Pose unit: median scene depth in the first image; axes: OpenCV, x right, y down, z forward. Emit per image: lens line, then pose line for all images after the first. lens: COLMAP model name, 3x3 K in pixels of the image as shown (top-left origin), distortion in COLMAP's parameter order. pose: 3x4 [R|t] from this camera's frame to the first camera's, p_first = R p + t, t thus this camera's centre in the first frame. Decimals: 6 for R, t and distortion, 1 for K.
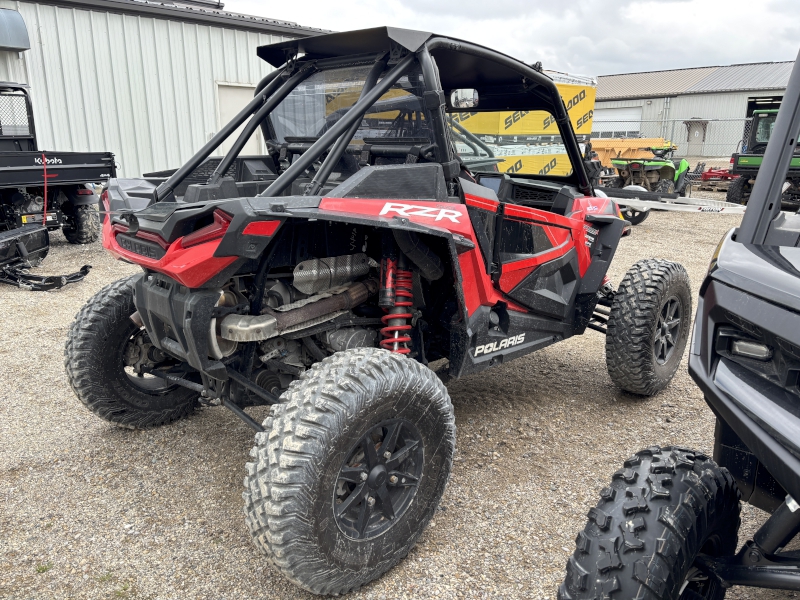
lens RADIAL K [[603.9, 0, 400.0], [0, 603.9, 300.0], [0, 0, 1]] dist [0.001151, -0.030818]
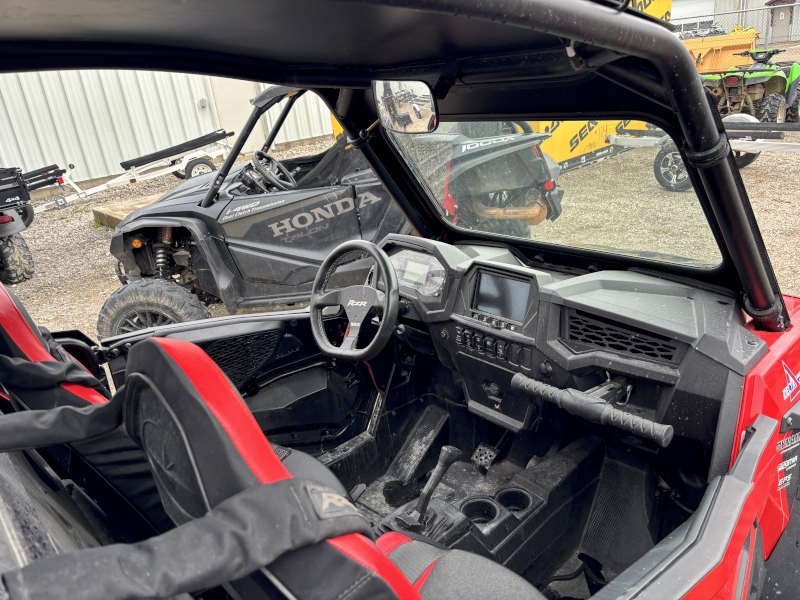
lens RADIAL K [[603.9, 0, 400.0], [0, 603.9, 300.0], [0, 0, 1]] dist [0.001151, -0.030818]
pose [[0.990330, -0.081618, -0.112183, 0.037229], [0.094091, 0.989379, 0.110794, -0.071648], [0.101949, -0.120278, 0.987492, 0.175292]]
